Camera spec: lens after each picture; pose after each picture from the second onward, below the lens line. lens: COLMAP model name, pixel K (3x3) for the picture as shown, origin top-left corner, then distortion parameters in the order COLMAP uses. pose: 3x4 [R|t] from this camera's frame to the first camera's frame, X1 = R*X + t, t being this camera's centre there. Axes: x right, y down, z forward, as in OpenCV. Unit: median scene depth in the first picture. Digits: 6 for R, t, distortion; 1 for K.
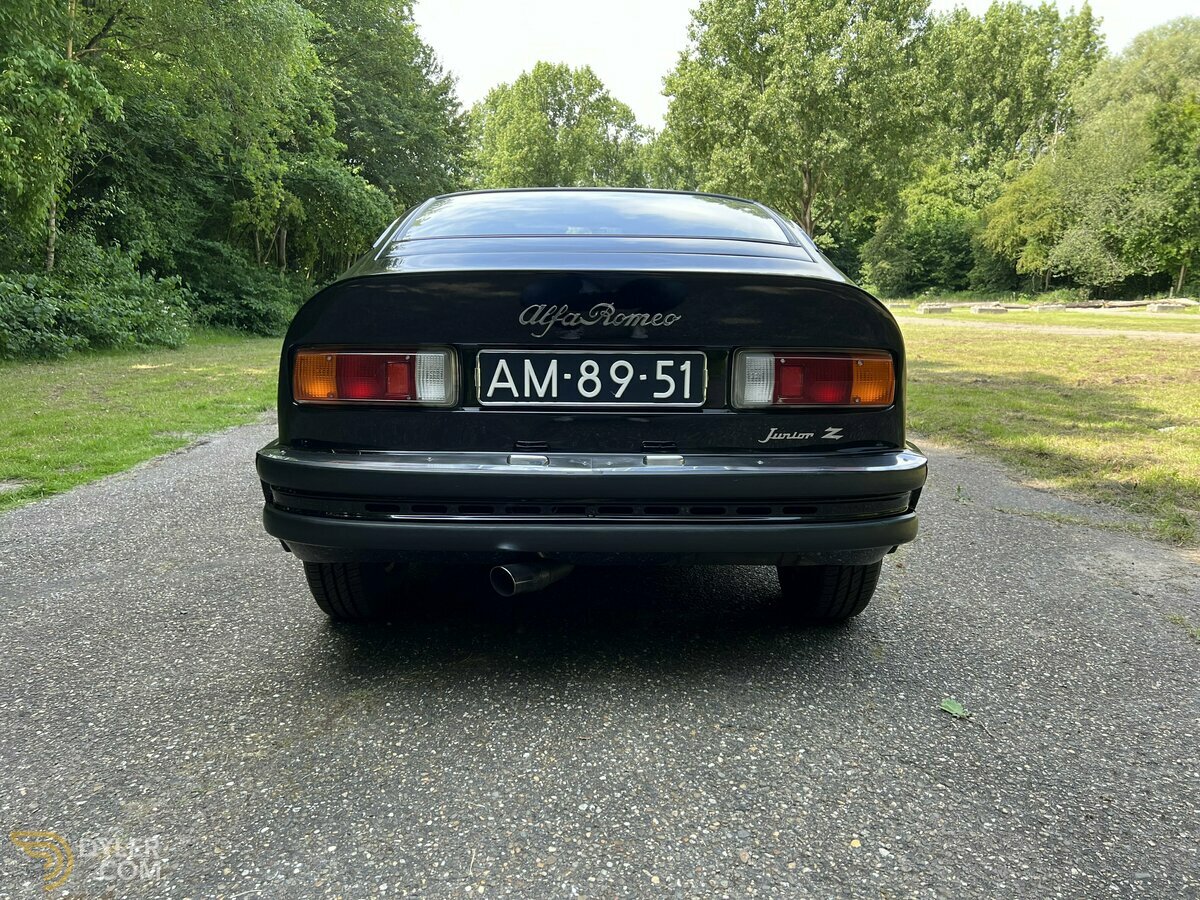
lens RADIAL K [[892.2, 0, 586.9], [0, 892.2, 446.9], [0, 0, 1]] dist [0.052987, -0.061290]
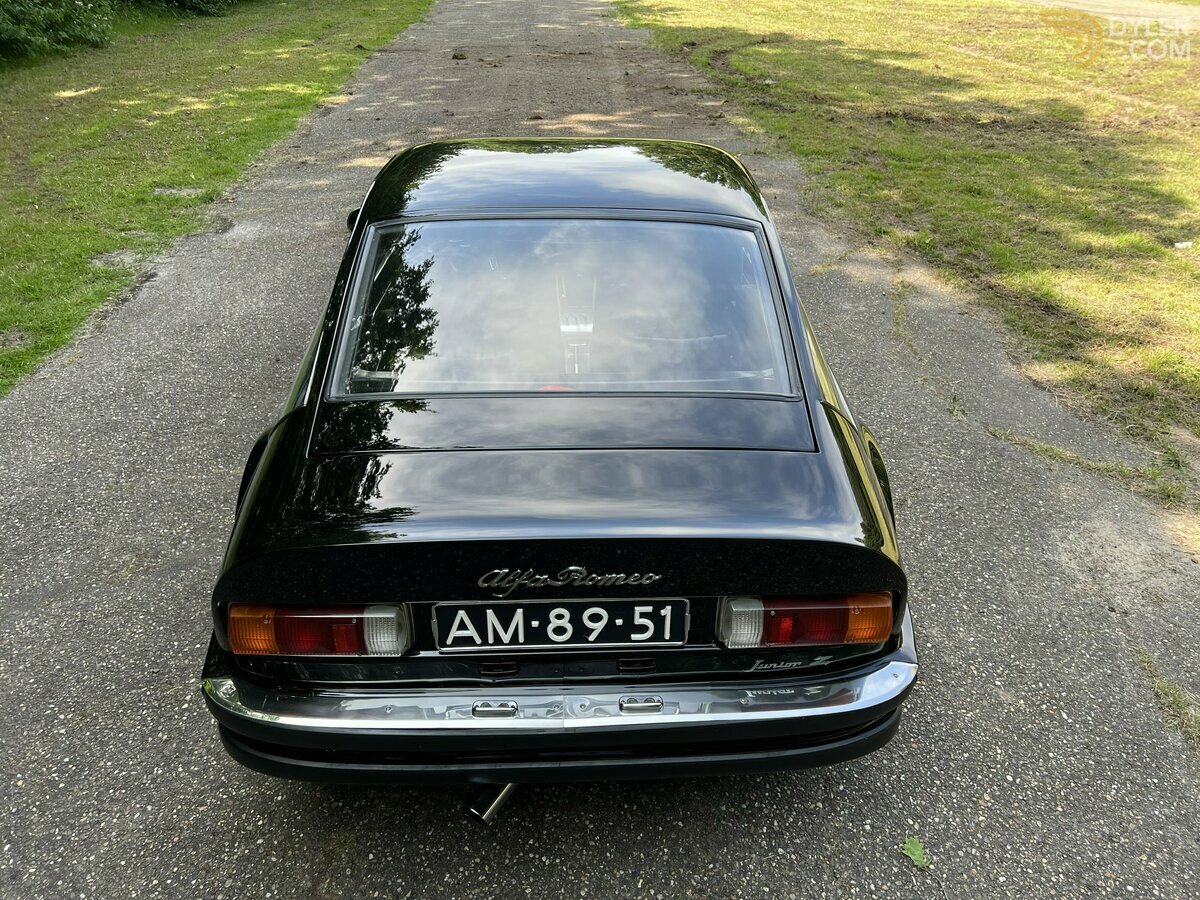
lens RADIAL K [[892.2, 0, 601.6], [0, 892.2, 457.8], [0, 0, 1]] dist [0.052987, -0.061290]
pose [[0.999521, -0.015319, 0.026887, 0.023620], [0.004557, 0.932255, 0.361774, -0.559291], [-0.030607, -0.361478, 0.931878, 0.217622]]
